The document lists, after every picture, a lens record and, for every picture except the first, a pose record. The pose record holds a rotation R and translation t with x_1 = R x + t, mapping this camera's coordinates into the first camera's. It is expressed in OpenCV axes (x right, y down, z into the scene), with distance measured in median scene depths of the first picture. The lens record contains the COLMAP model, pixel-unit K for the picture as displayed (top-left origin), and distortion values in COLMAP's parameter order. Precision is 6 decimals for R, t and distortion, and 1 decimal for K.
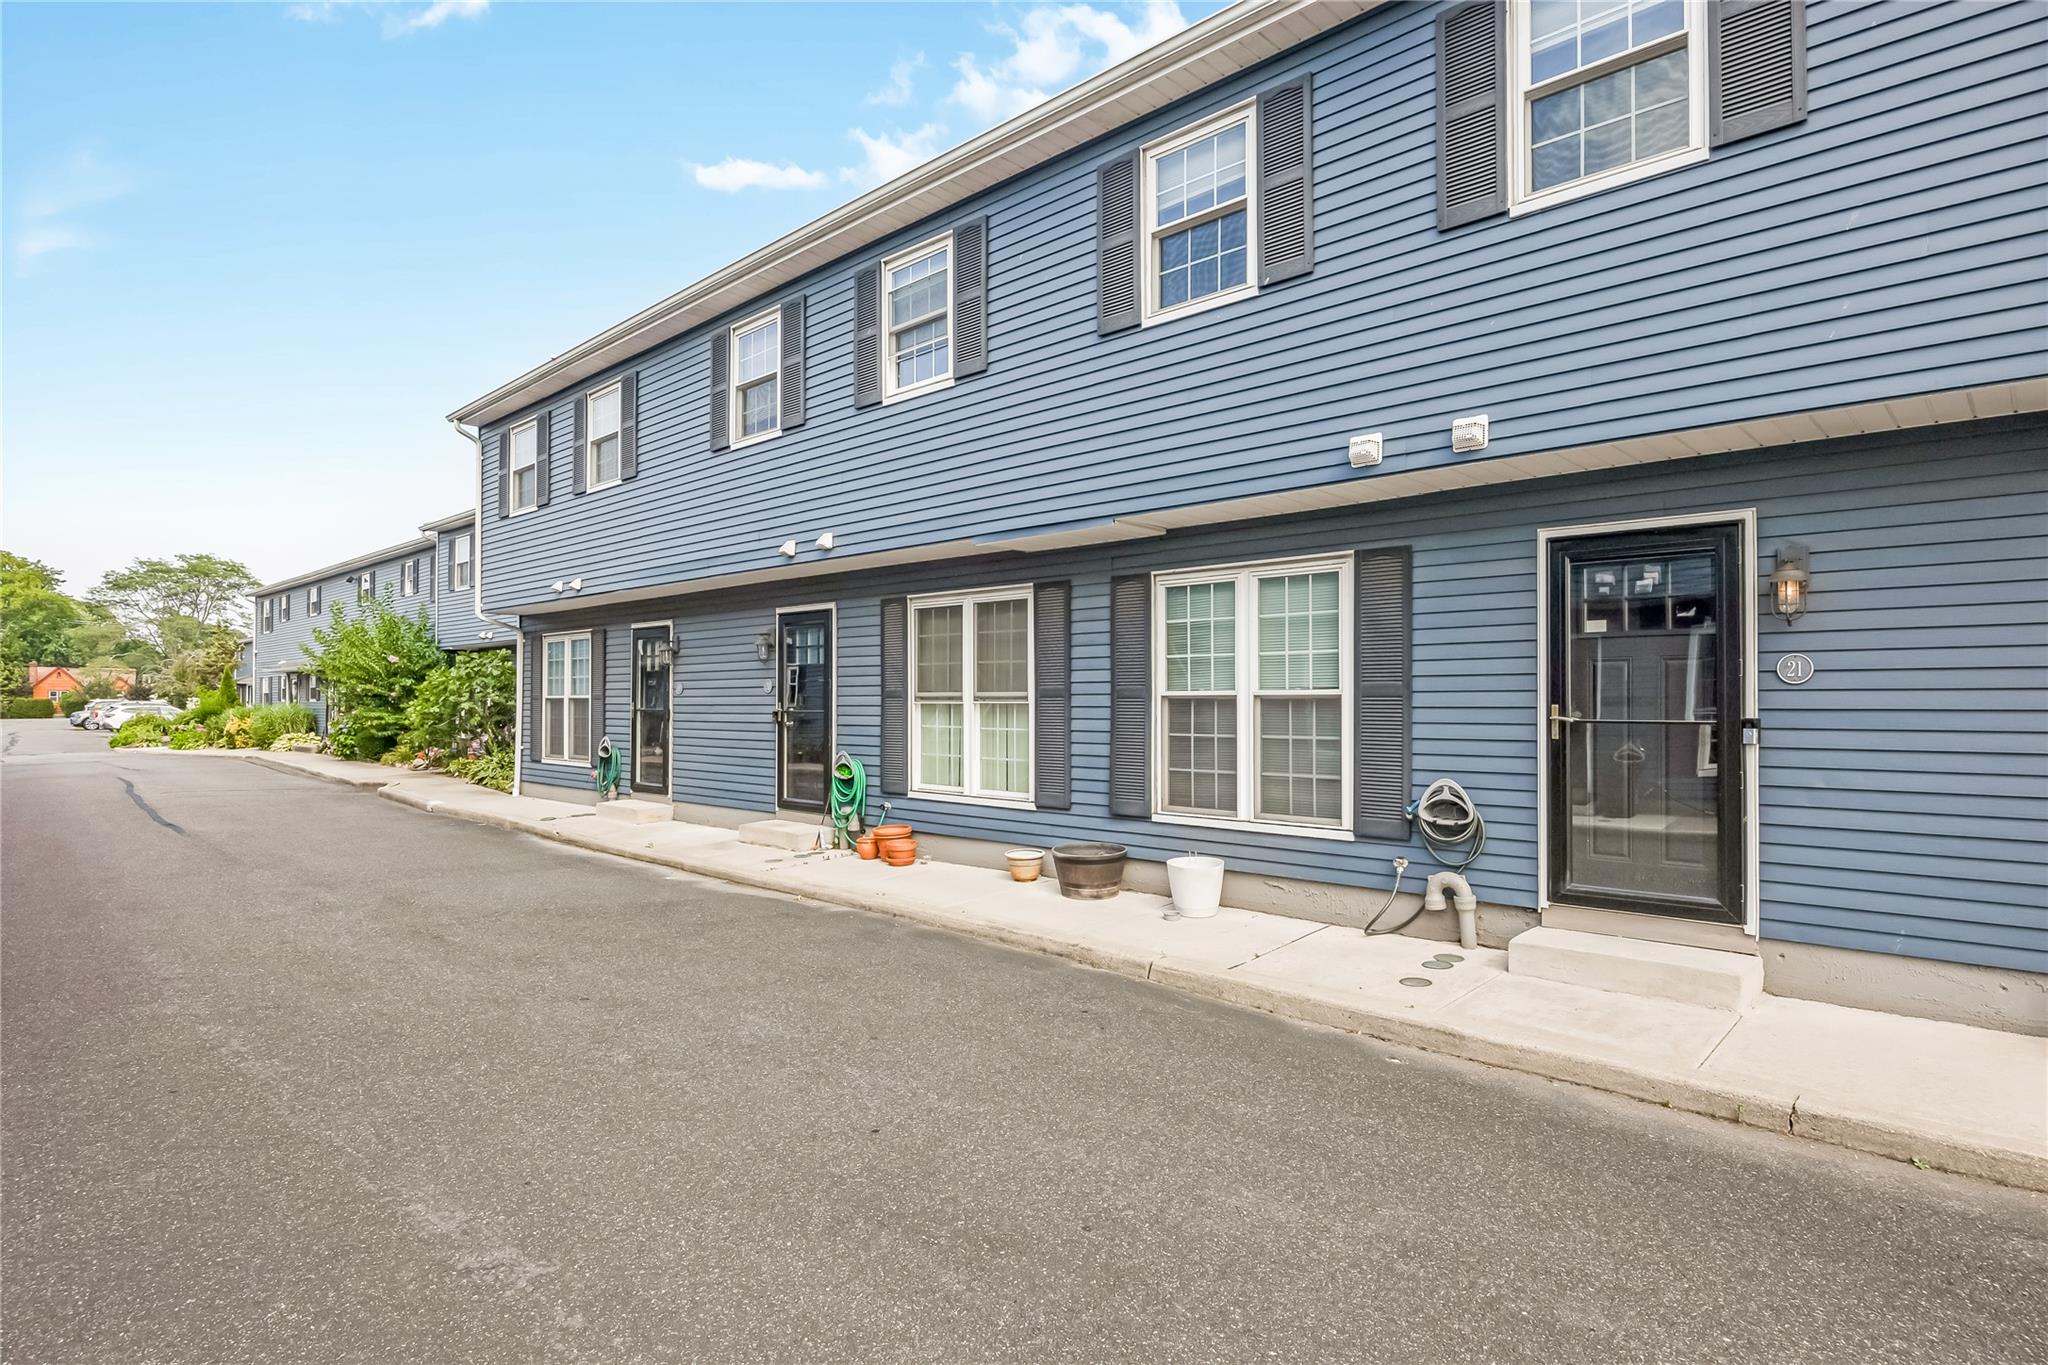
lens RADIAL K [[1116.7, 0, 1024.0], [0, 1116.7, 682.5], [0, 0, 1]] dist [-0.004583, 0.000291]
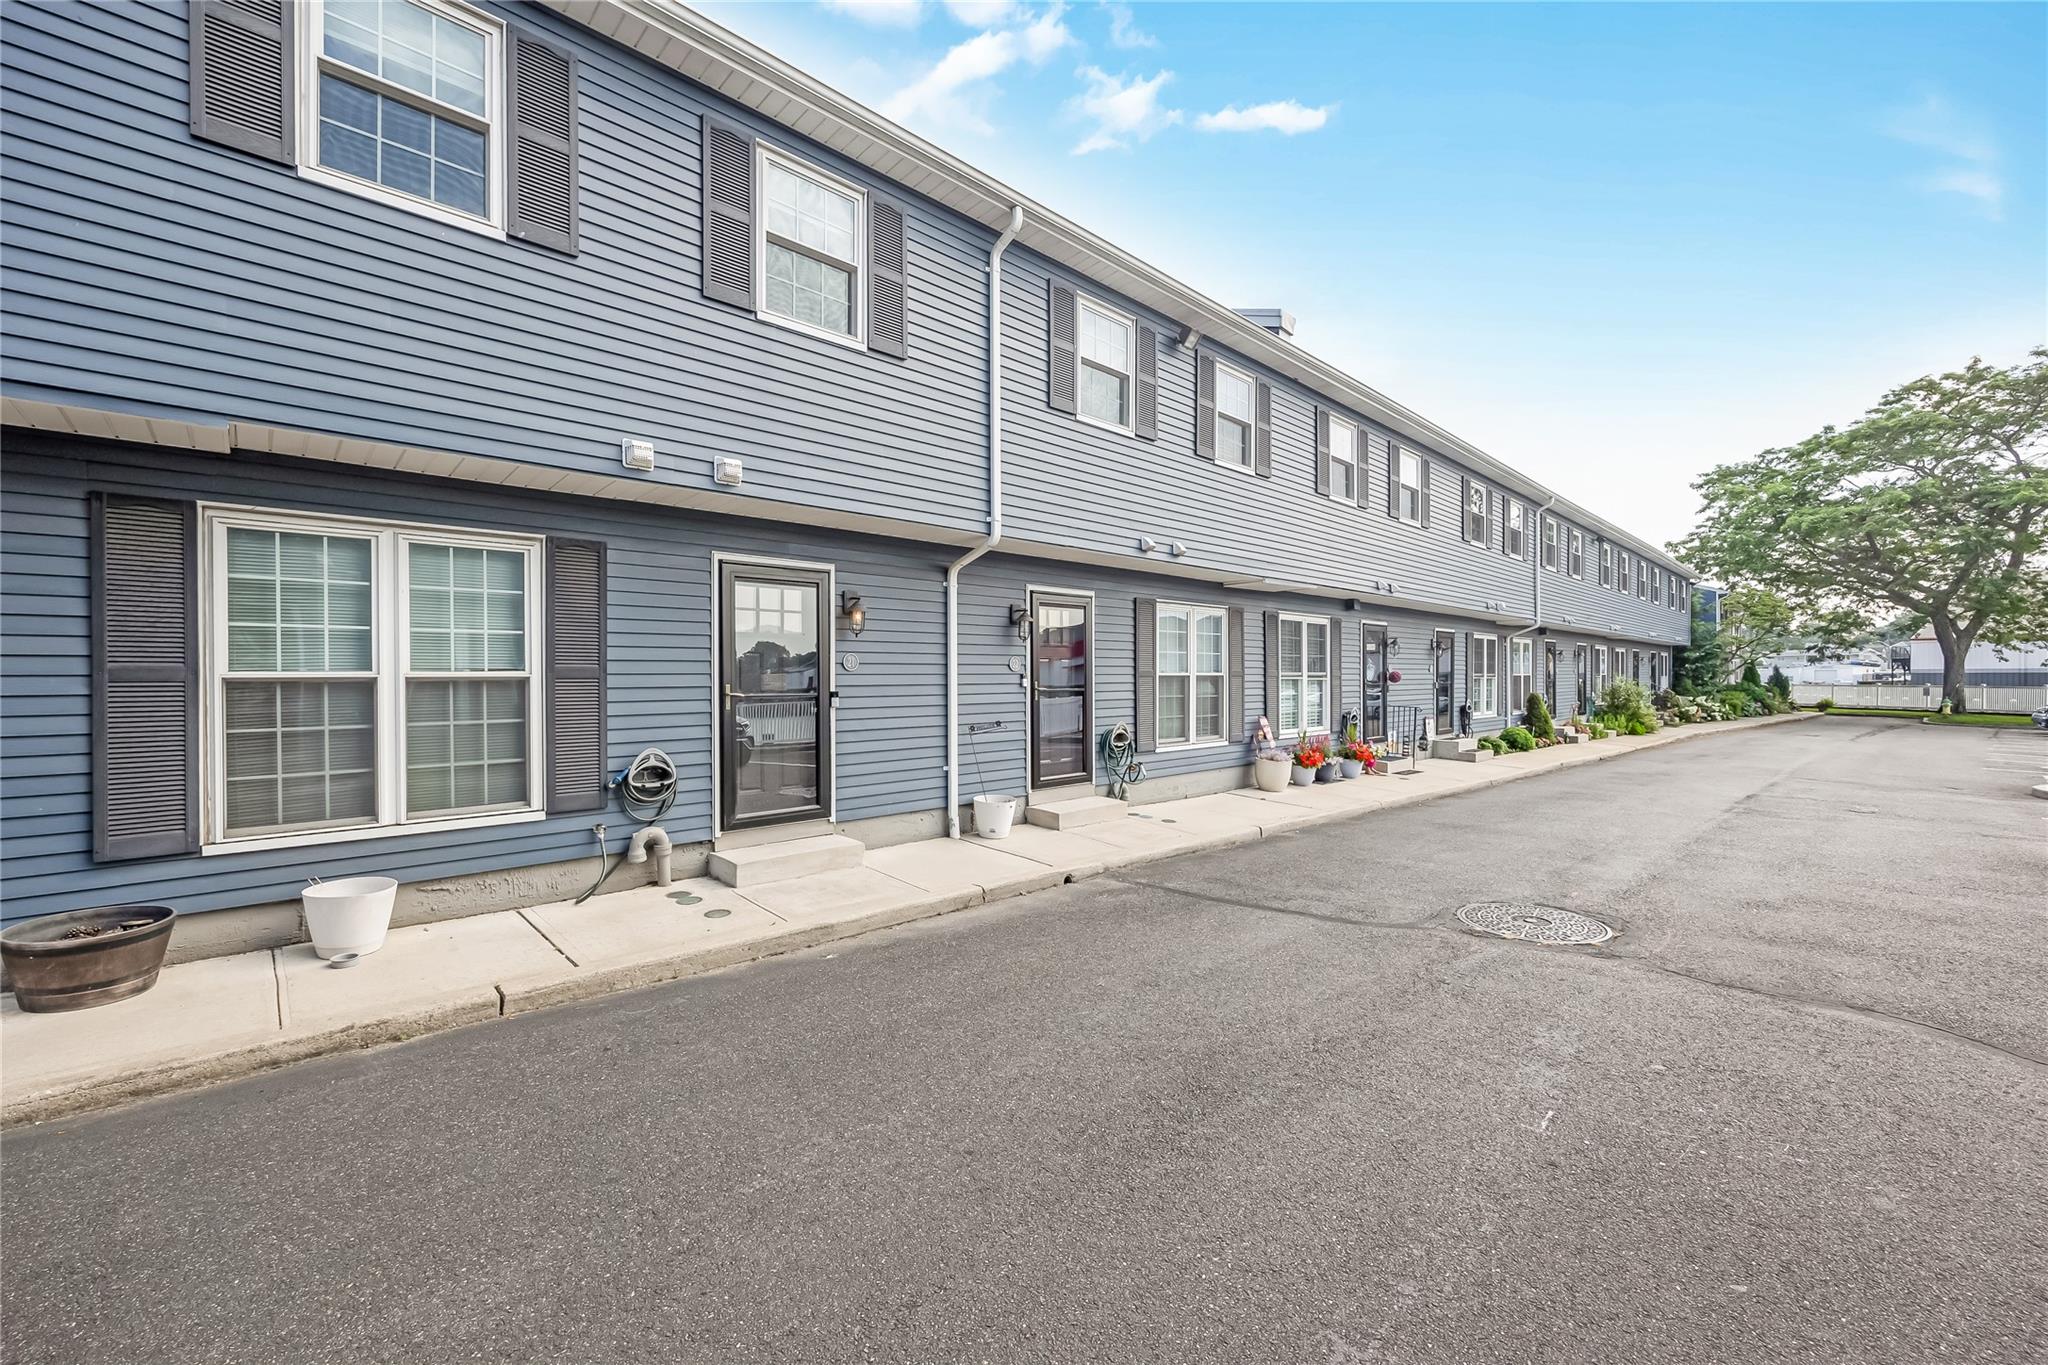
lens RADIAL K [[859.1, 0, 1023.4], [0, 859.1, 679.0], [0, 0, 1]] dist [0.000504, -0.000208]
pose [[0.011956, -0.001339, 0.999928, -0.504599], [-0.010823, 0.999940, 0.001468, 0.007263], [-0.999870, -0.010840, 0.011941, 0.573960]]
